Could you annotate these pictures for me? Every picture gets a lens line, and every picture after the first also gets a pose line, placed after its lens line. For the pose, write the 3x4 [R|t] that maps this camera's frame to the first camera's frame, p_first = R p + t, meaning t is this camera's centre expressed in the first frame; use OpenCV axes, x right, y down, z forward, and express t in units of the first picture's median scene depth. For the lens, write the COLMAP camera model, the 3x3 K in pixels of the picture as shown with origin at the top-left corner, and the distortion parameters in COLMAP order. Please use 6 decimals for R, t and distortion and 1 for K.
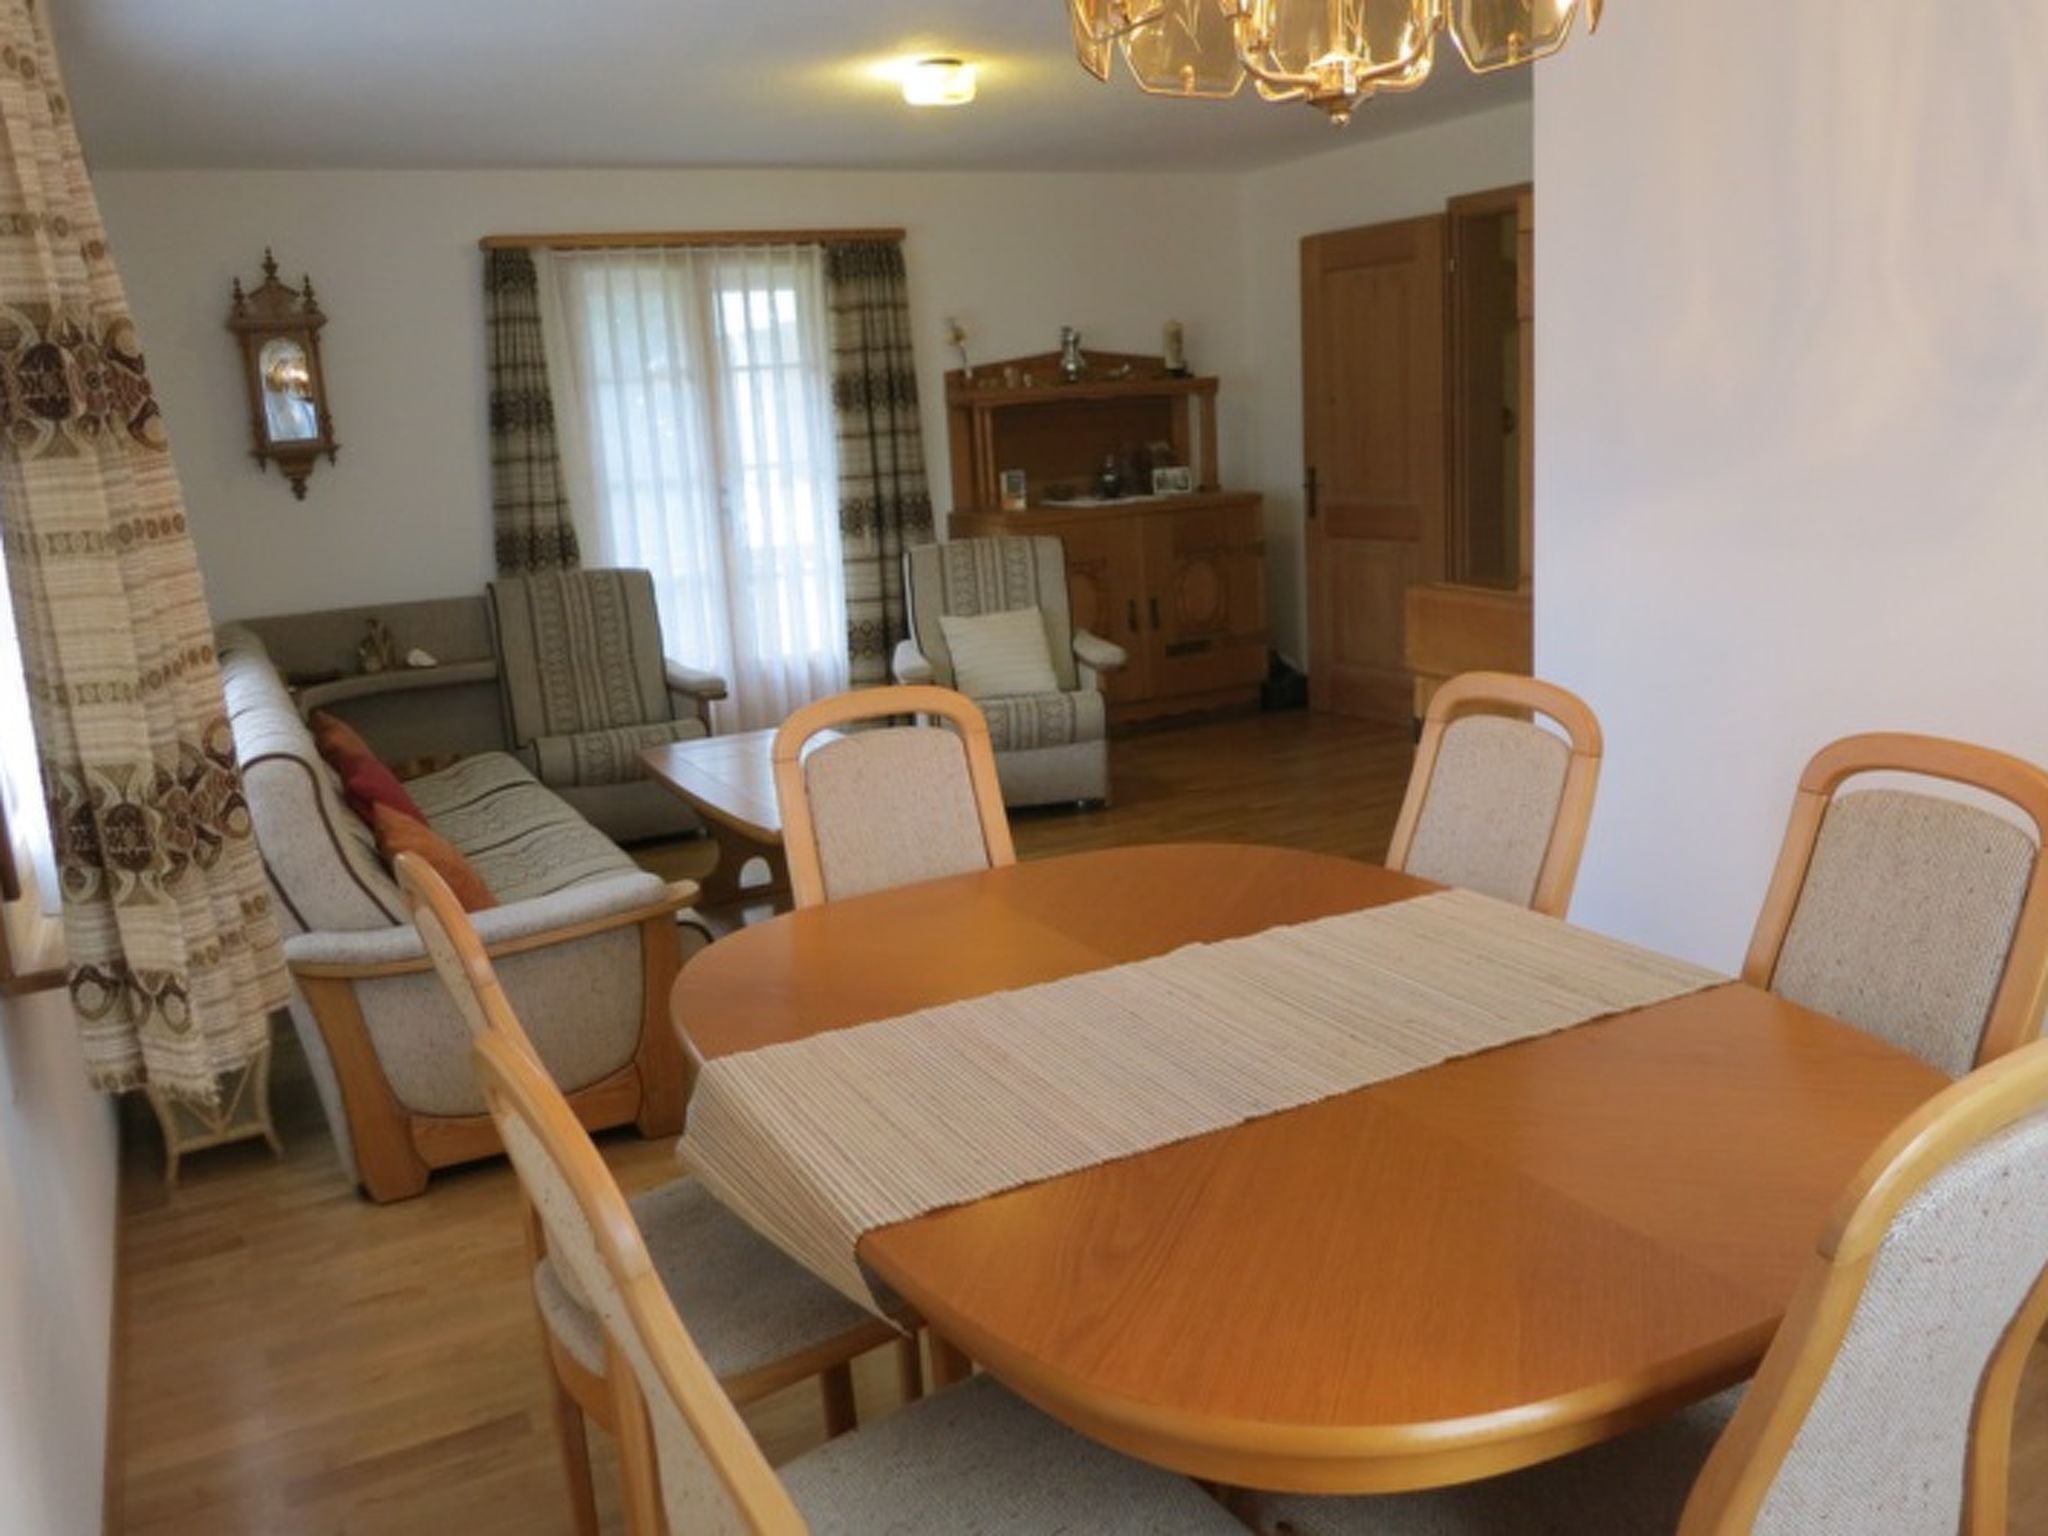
lens RADIAL K [[1684.8, 0, 1045.0], [0, 1684.8, 763.7], [0, 0, 1]] dist [-0.037728, 0.008336]
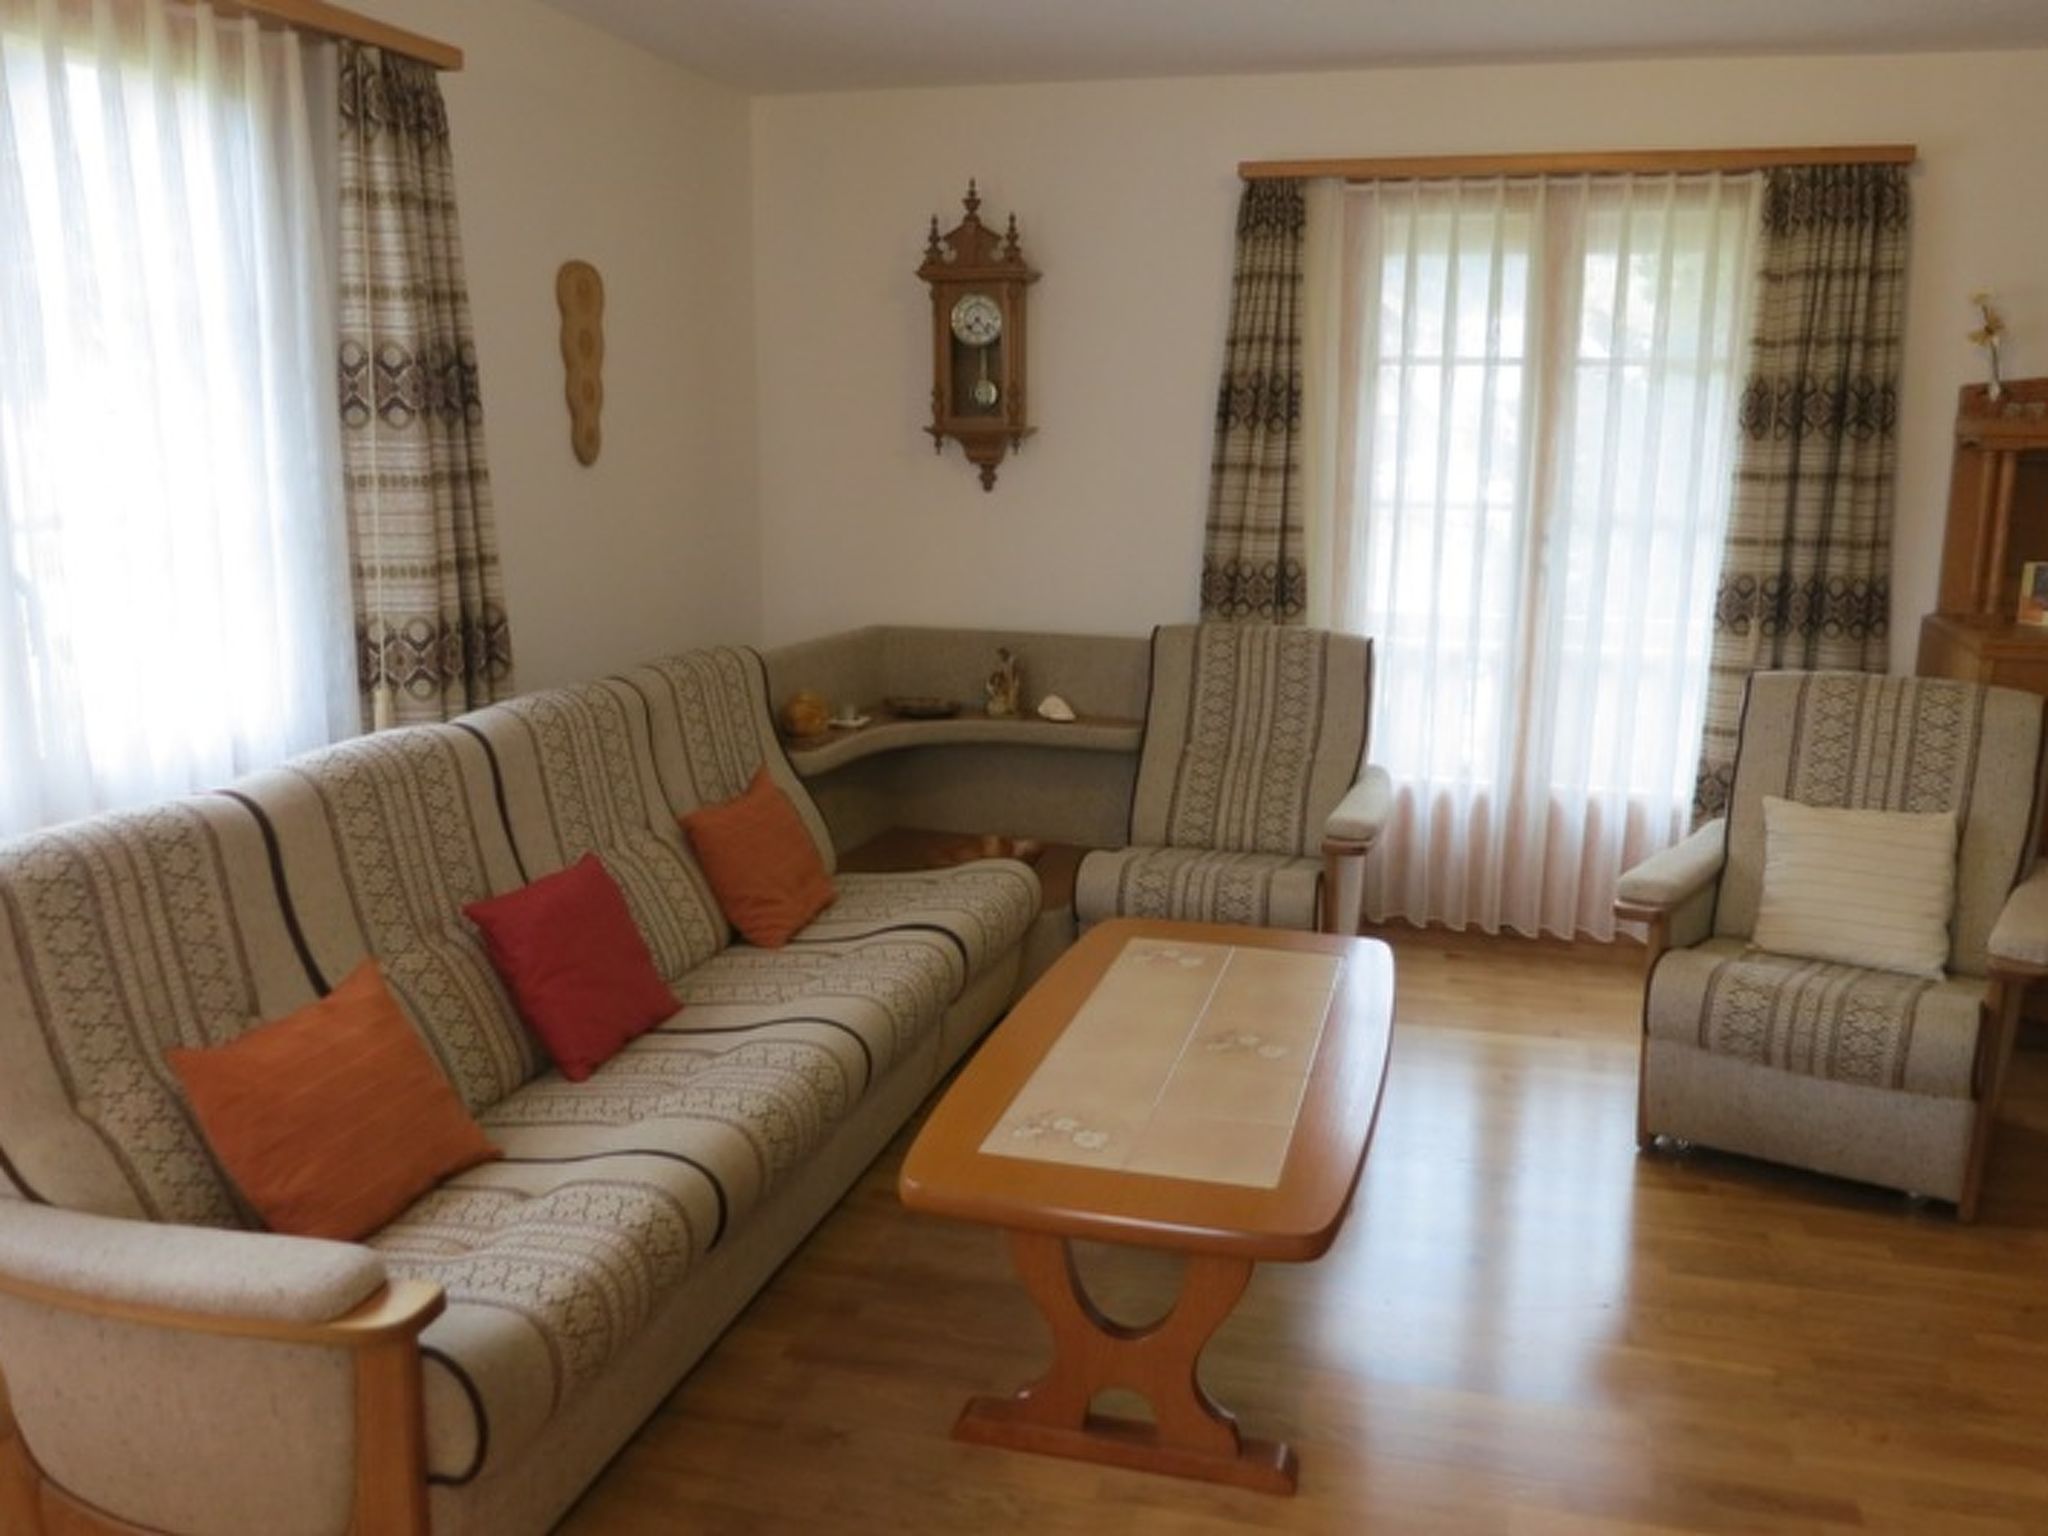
lens RADIAL K [[1684.8, 0, 1045.0], [0, 1684.8, 763.7], [0, 0, 1]] dist [-0.037728, 0.008336]
pose [[0.728167, 0.202428, -0.654825, 0.132594], [-0.196049, 0.976989, 0.084012, -0.095736], [0.656763, 0.067203, 0.751097, 0.382476]]
